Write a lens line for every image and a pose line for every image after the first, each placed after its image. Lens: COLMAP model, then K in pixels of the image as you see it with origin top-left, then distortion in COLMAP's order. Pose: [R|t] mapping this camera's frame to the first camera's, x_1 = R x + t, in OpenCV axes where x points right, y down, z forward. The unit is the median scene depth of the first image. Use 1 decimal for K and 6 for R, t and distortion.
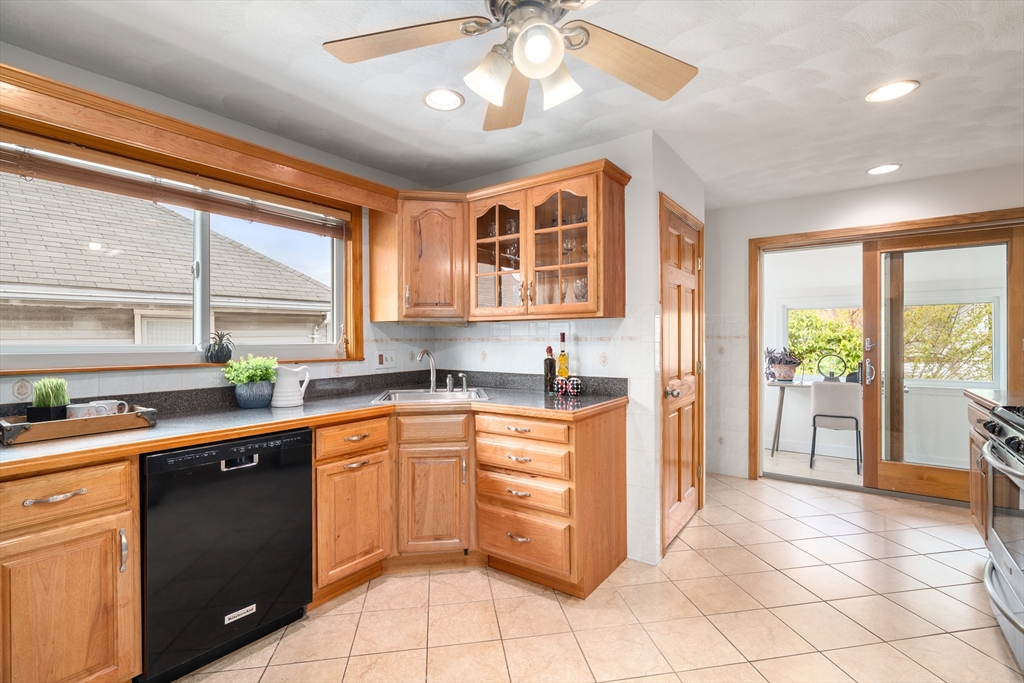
lens RADIAL K [[470.5, 0, 498.4], [0, 470.5, 342.0], [0, 0, 1]] dist [-0.000318, -0.000903]
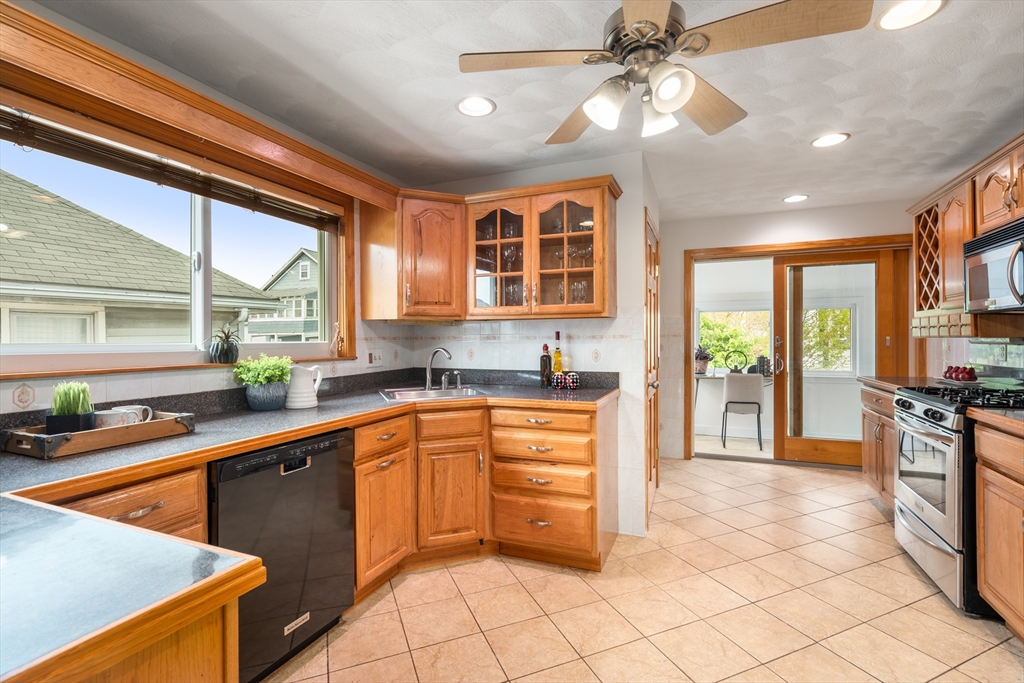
lens RADIAL K [[470.5, 0, 500.8], [0, 470.5, 342.1], [0, 0, 1]] dist [-0.000318, -0.000903]
pose [[0.973060, -0.003142, 0.230532, -0.269236], [0.002639, 0.999993, 0.002492, 0.002209], [-0.230538, -0.001816, 0.973062, -0.021035]]
